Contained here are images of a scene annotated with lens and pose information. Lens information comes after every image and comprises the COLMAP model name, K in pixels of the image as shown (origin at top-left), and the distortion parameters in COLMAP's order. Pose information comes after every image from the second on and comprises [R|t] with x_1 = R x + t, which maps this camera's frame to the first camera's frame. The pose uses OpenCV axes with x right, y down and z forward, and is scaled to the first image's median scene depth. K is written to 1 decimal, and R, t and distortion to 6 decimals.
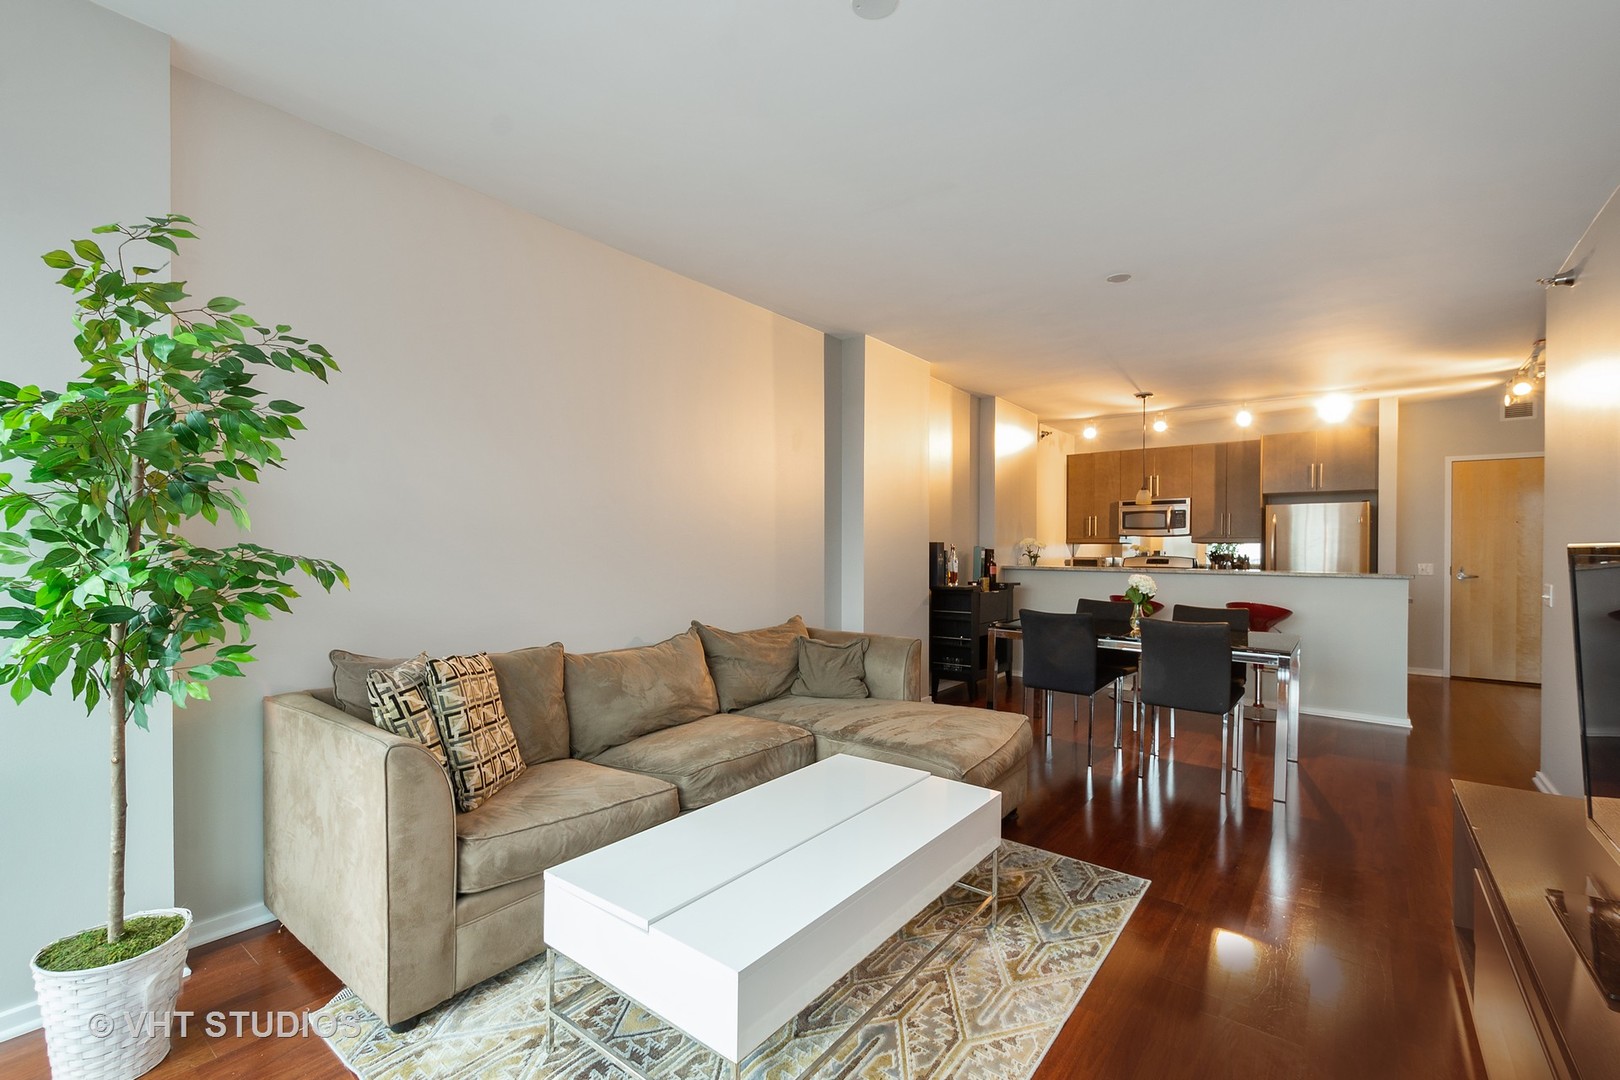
lens RADIAL K [[711.7, 0, 800.4], [0, 711.7, 544.7], [0, 0, 1]] dist [-0.001061, 0.001014]
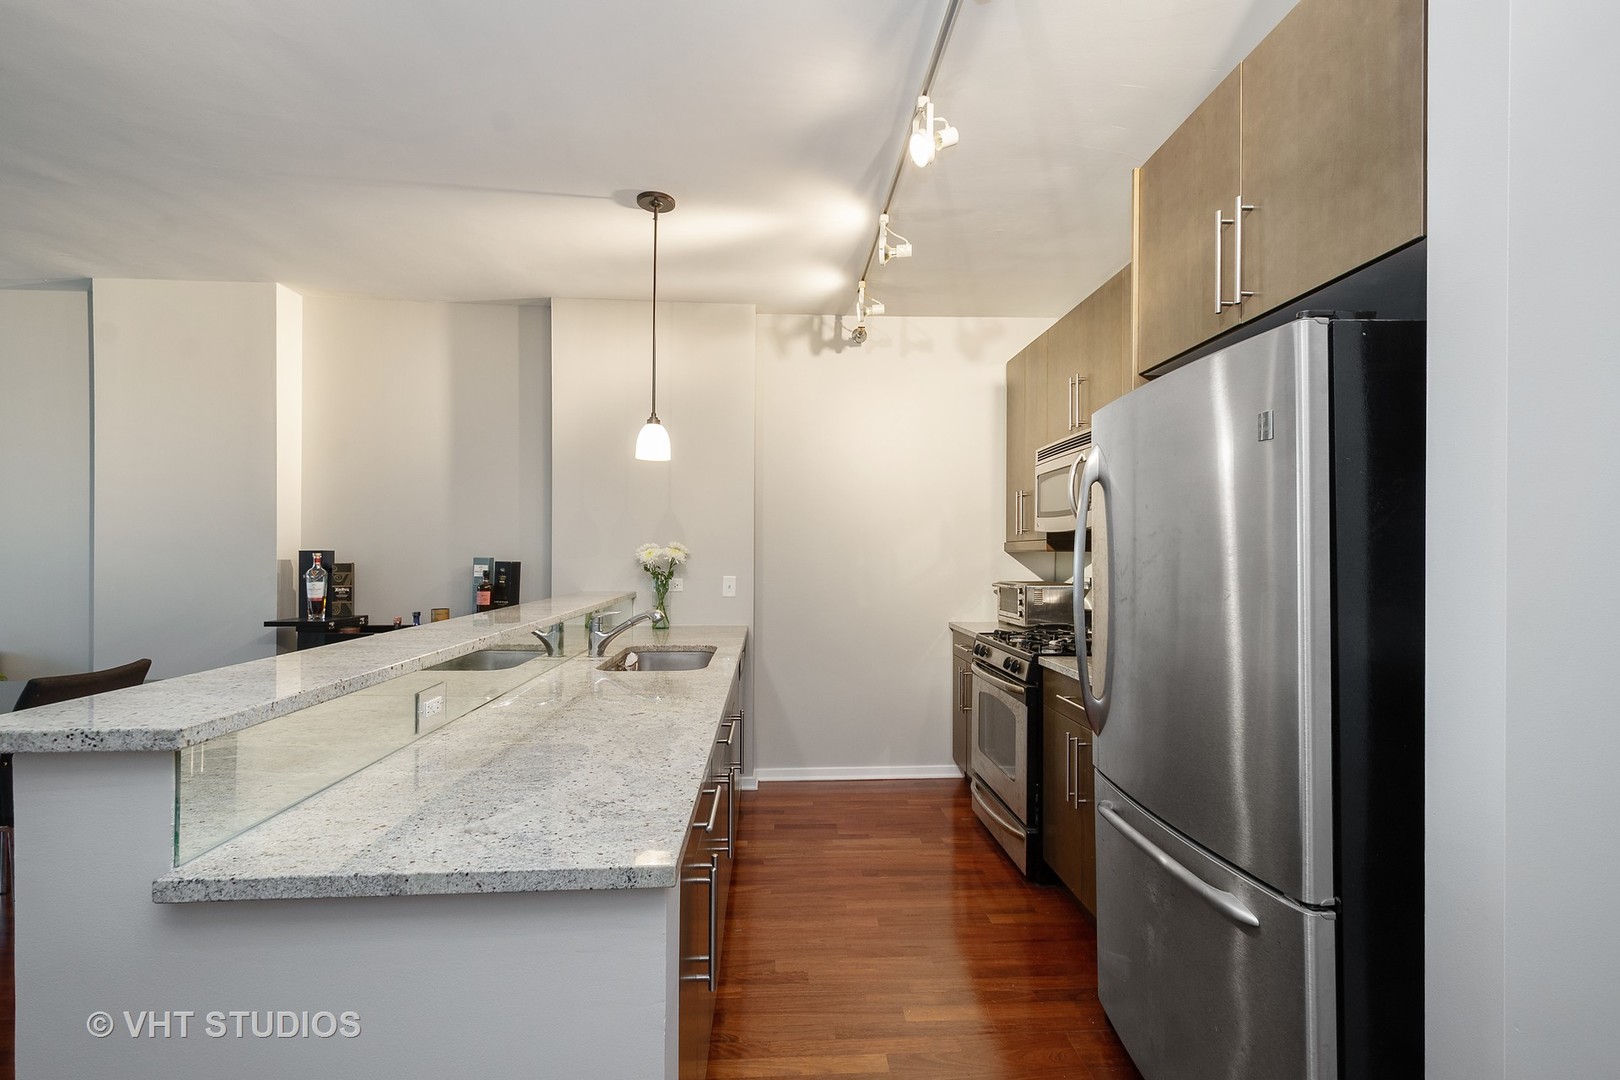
lens RADIAL K [[711.7, 0, 810.0], [0, 711.7, 544.3], [0, 0, 1]] dist [-0.001061, 0.001014]
pose [[0.660189, -0.013563, -0.750977, 0.817314], [0.000822, 0.999849, -0.017335, 0.001640], [0.751099, 0.010827, 0.660101, 0.755038]]
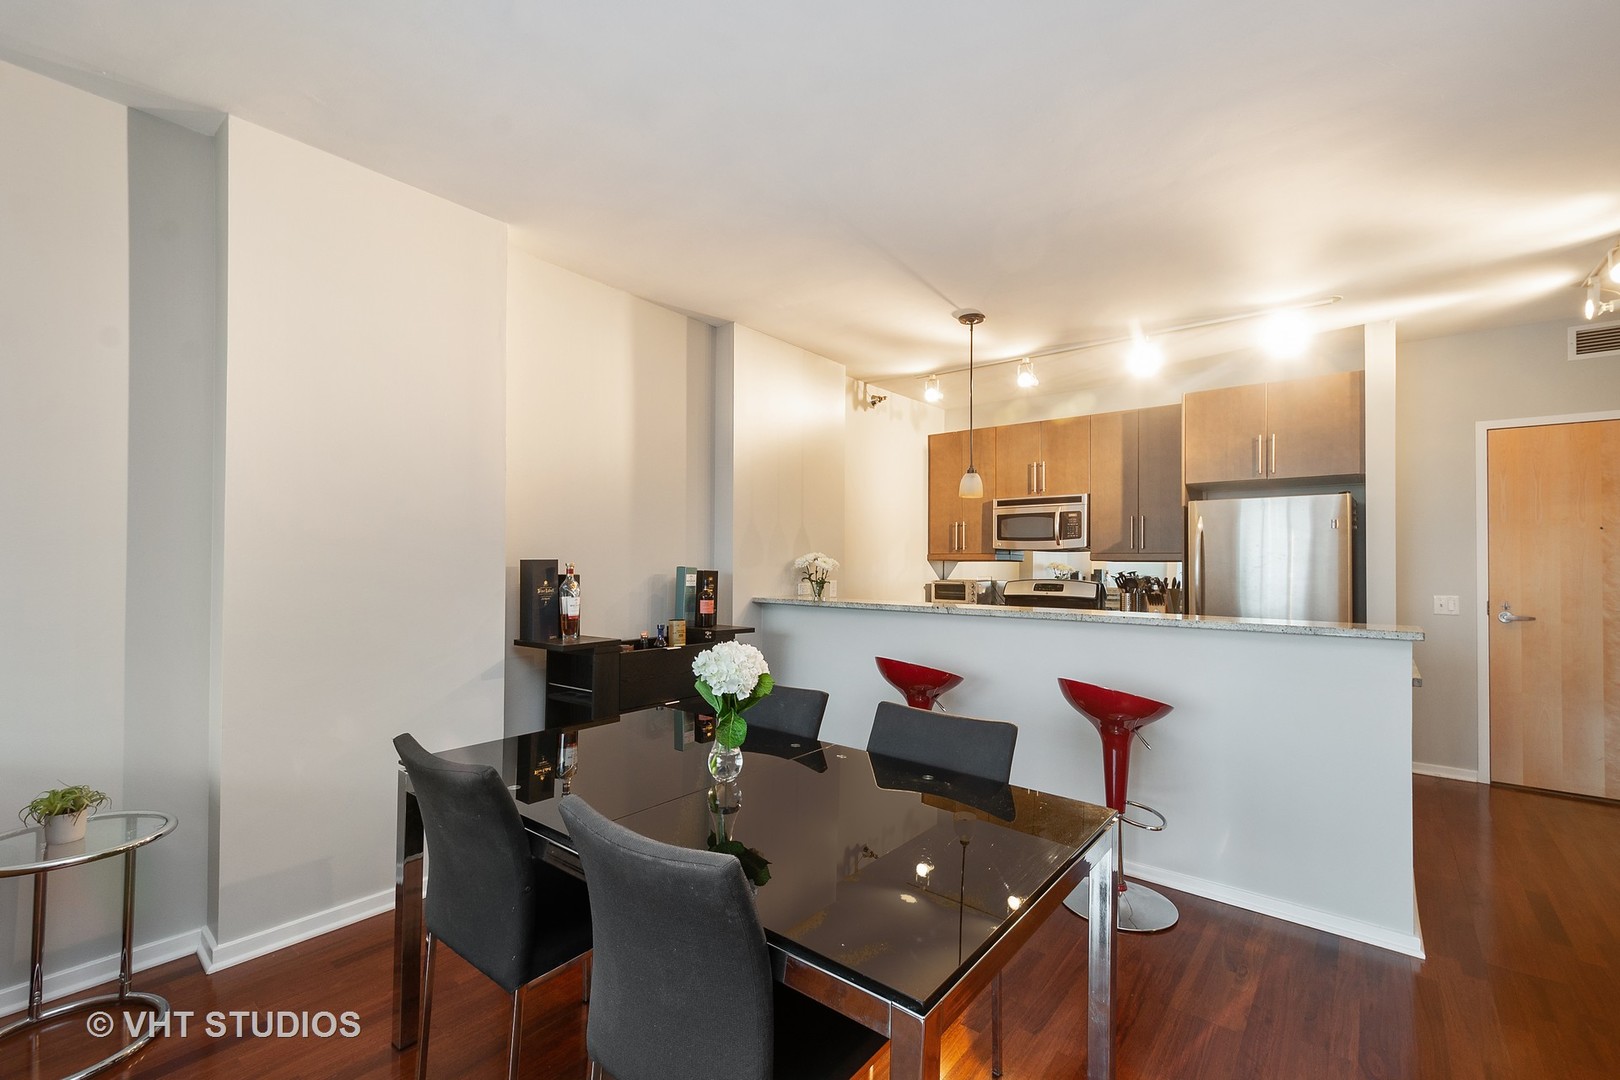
lens RADIAL K [[711.7, 0, 802.4], [0, 711.7, 545.3], [0, 0, 1]] dist [-0.001061, 0.001014]
pose [[0.999933, 0.001961, -0.011448, 0.329353], [-0.002190, 0.999795, -0.020112, -0.003518], [0.011406, 0.020136, 0.999732, 0.377680]]
